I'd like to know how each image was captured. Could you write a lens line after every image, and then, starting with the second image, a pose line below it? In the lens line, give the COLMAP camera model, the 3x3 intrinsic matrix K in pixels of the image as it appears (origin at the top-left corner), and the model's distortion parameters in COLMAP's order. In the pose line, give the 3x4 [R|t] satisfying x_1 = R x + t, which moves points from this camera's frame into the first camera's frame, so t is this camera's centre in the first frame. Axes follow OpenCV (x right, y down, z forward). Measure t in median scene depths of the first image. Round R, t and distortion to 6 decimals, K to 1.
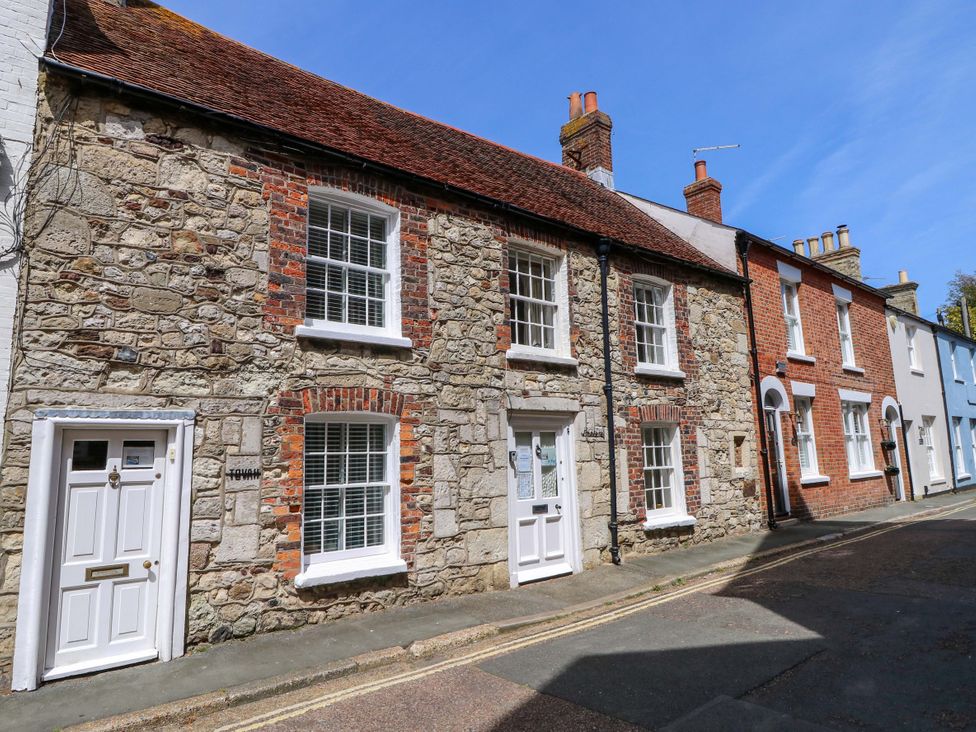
lens RADIAL K [[560.3, 0, 488.0], [0, 560.3, 366.0], [0, 0, 1]] dist [0.002238, -0.019643]
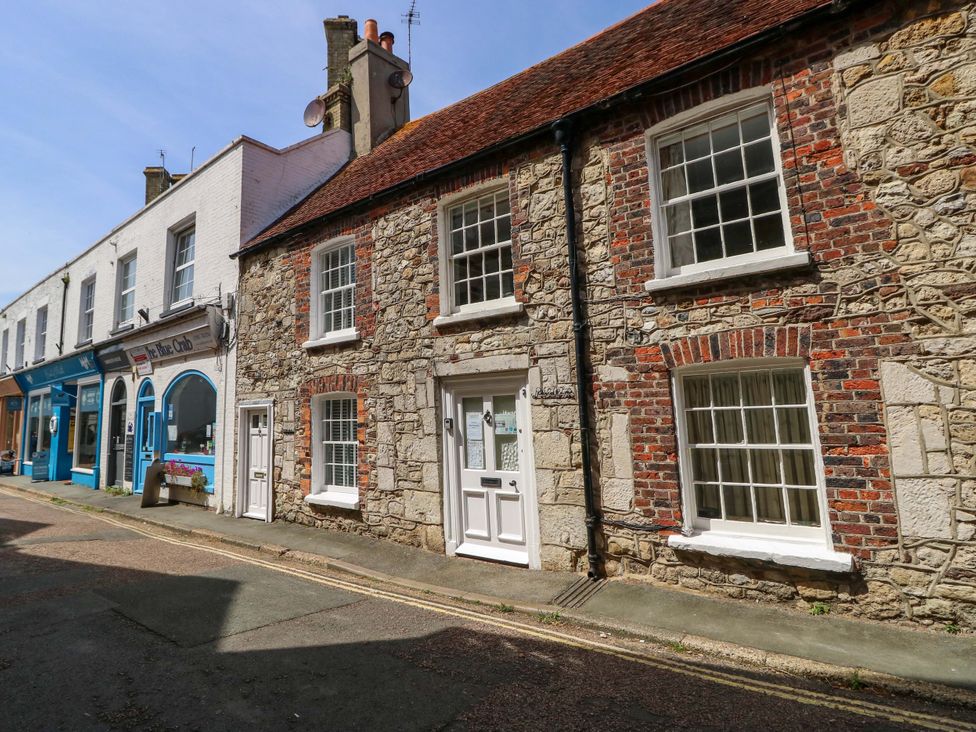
lens RADIAL K [[576.1, 0, 502.3], [0, 576.1, 332.0], [0, 0, 1]] dist [0.000159, -0.017299]
pose [[0.226110, -0.120102, -0.966669, 1.200249], [0.175656, 0.981129, -0.080812, 0.114410], [0.958133, -0.151529, 0.242940, 0.979209]]
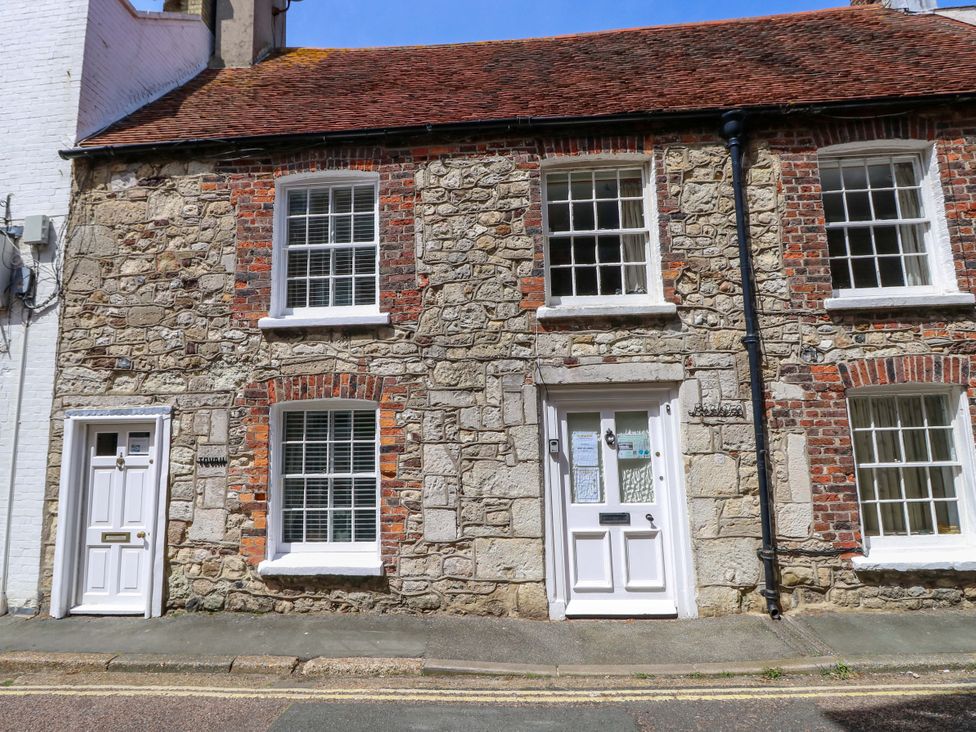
lens RADIAL K [[576.1, 0, 502.3], [0, 576.1, 332.0], [0, 0, 1]] dist [0.000159, -0.017299]
pose [[0.746845, -0.091452, -0.658679, 0.587228], [0.105693, 0.994232, -0.018201, 0.015977], [0.656545, -0.056024, 0.752204, 0.421417]]
